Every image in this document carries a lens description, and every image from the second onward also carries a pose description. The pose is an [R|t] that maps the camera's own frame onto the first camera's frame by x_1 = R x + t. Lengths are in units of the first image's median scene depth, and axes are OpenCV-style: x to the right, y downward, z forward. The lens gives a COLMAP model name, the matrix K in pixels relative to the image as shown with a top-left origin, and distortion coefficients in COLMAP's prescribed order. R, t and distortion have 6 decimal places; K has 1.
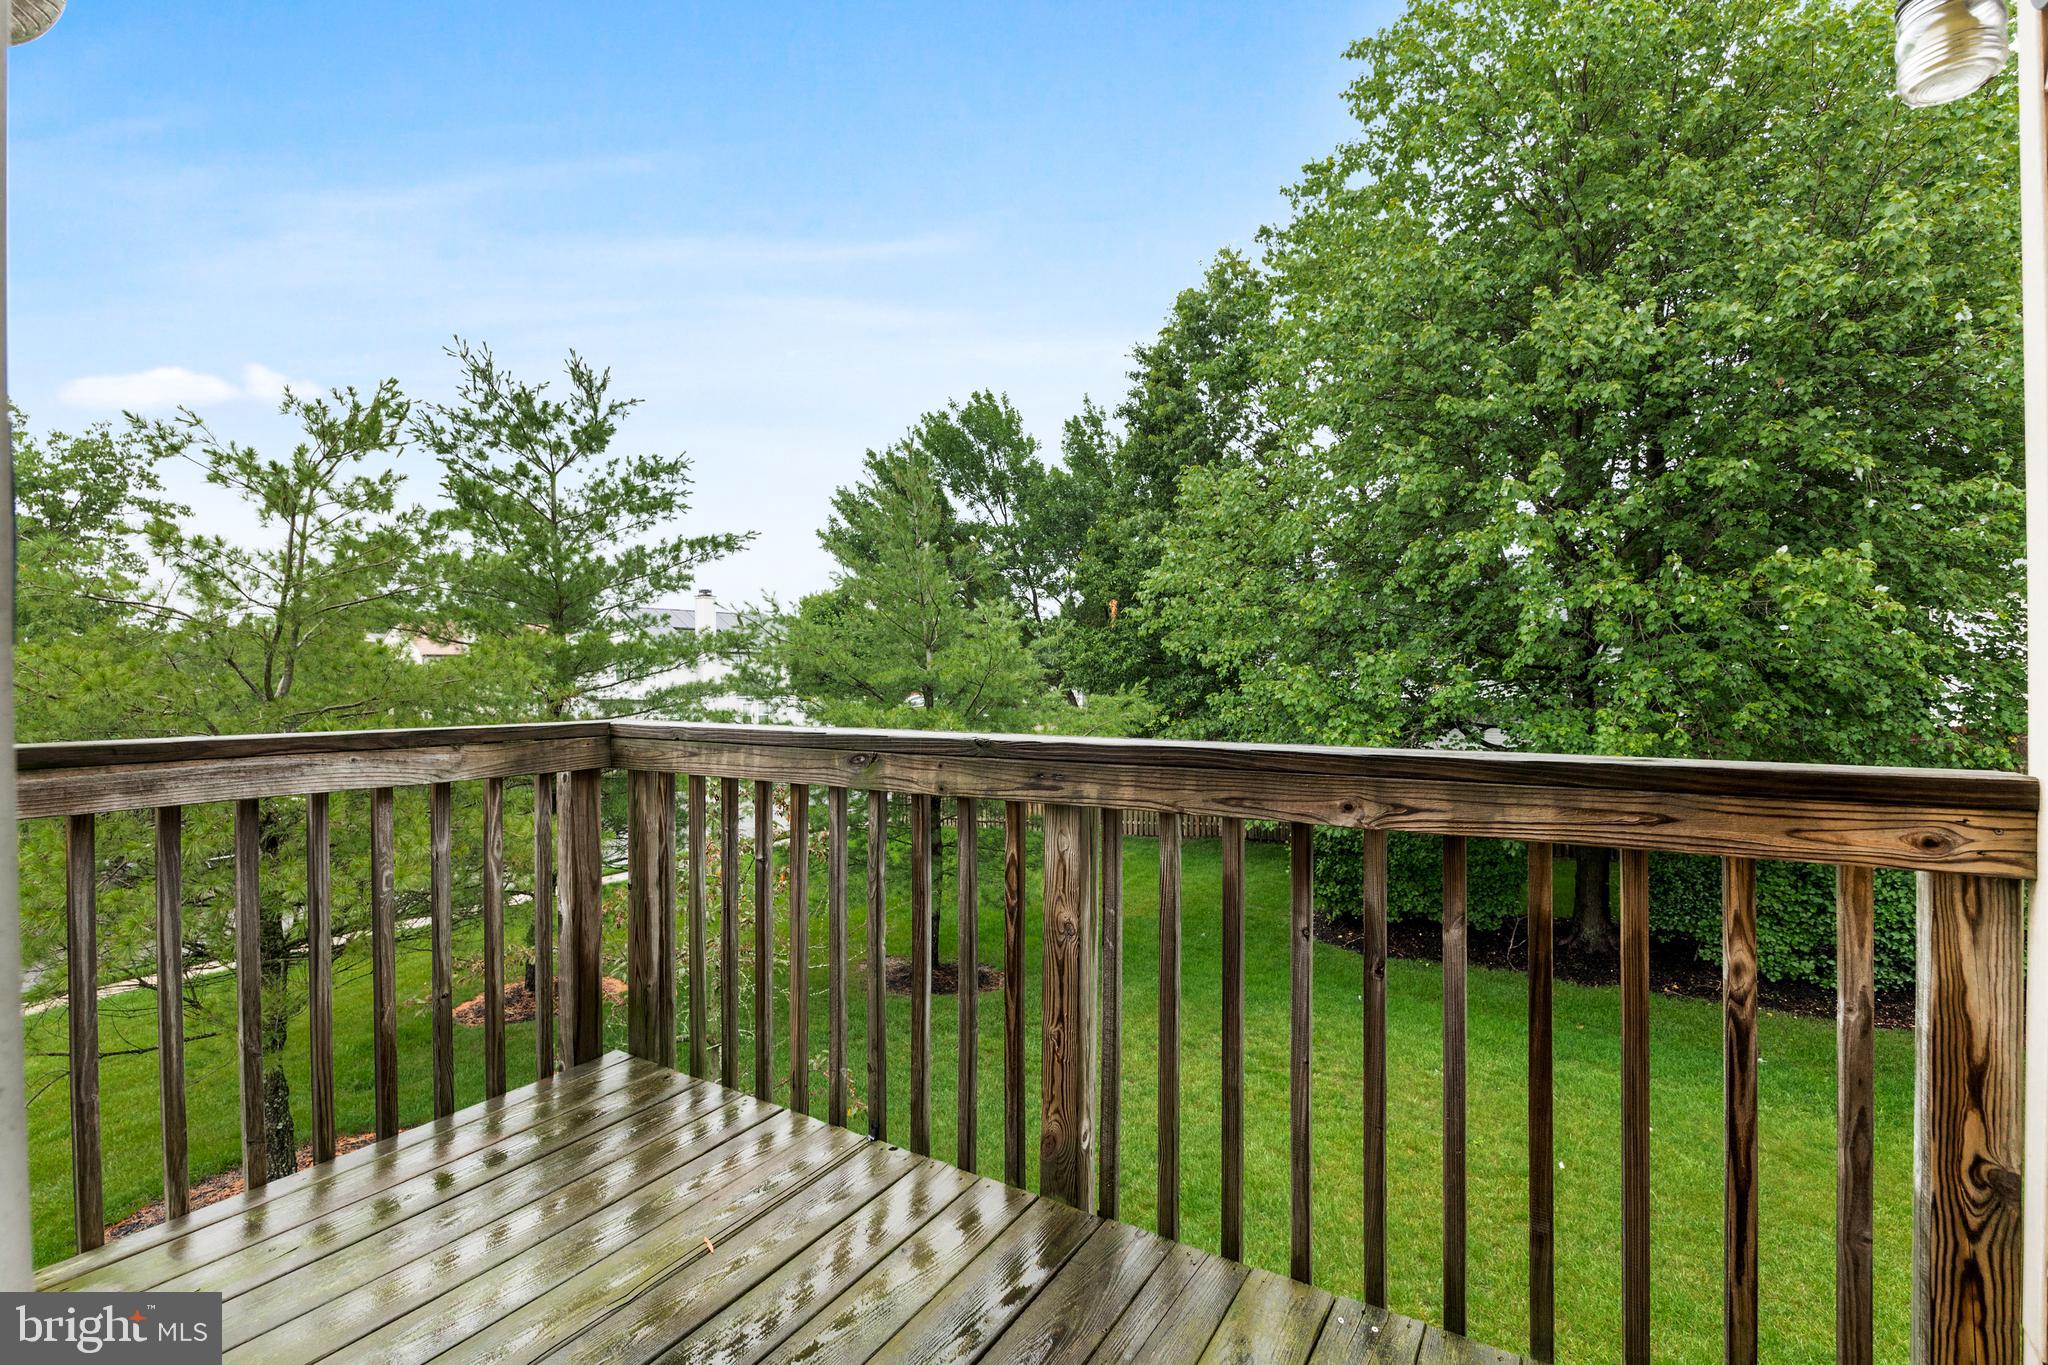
lens RADIAL K [[896.4, 0, 1024.0], [0, 896.4, 682.5], [0, 0, 1]] dist [0.003420, 0.000495]
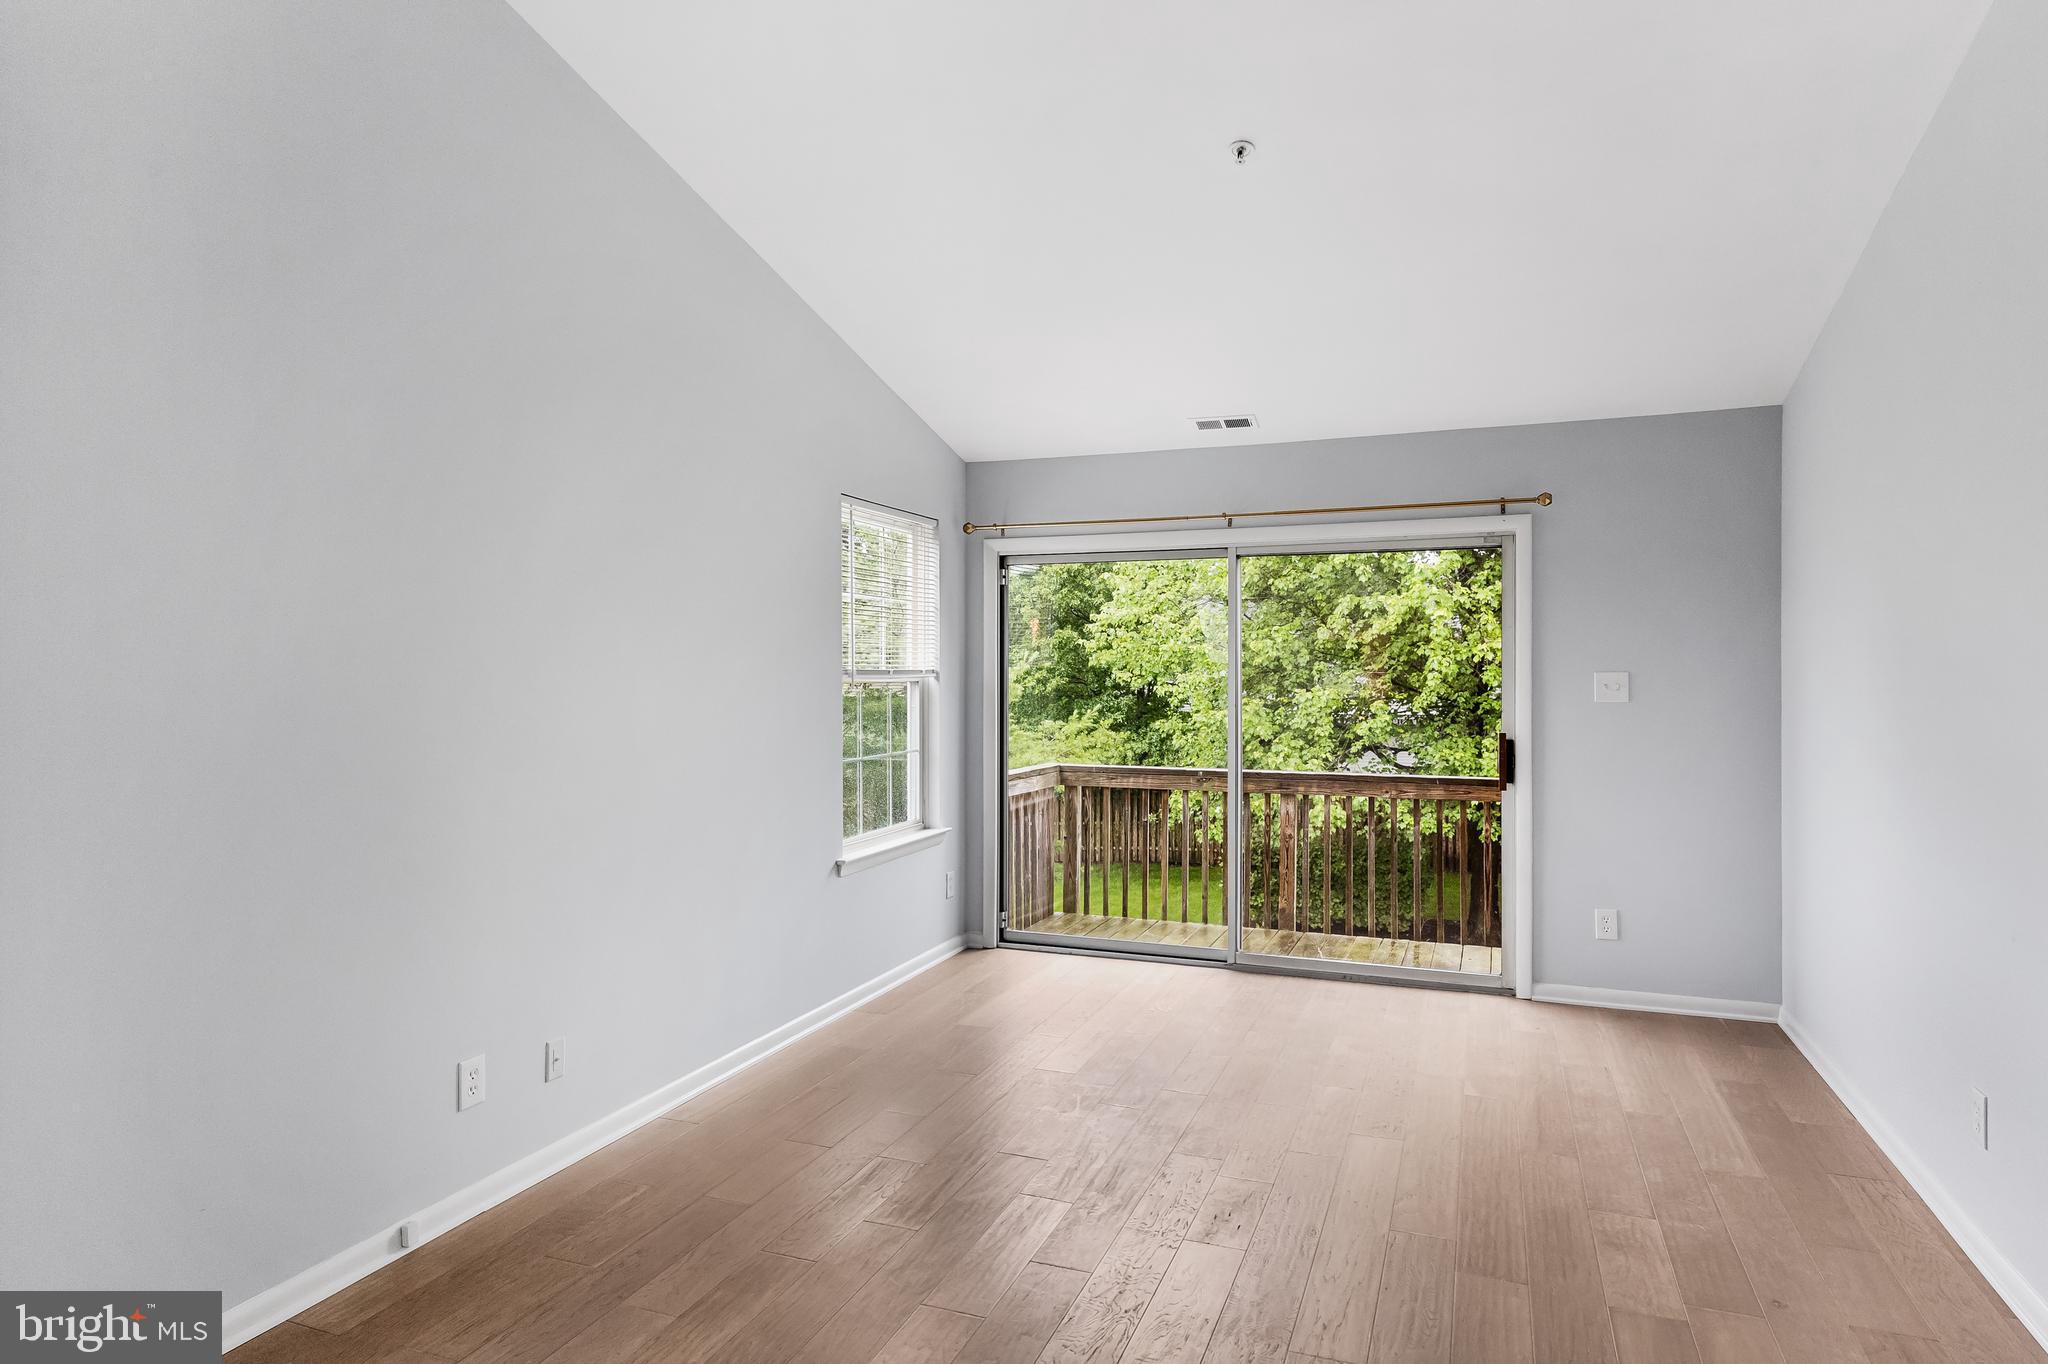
lens RADIAL K [[1183.5, 0, 1024.0], [0, 1183.5, 682.0], [0, 0, 1]] dist [0.080074, -0.000415]
pose [[0.982981, 0.003587, 0.183670, -0.263519], [-0.003345, 0.999993, -0.001631, -0.038430], [-0.183674, 0.000989, 0.982987, -0.461161]]
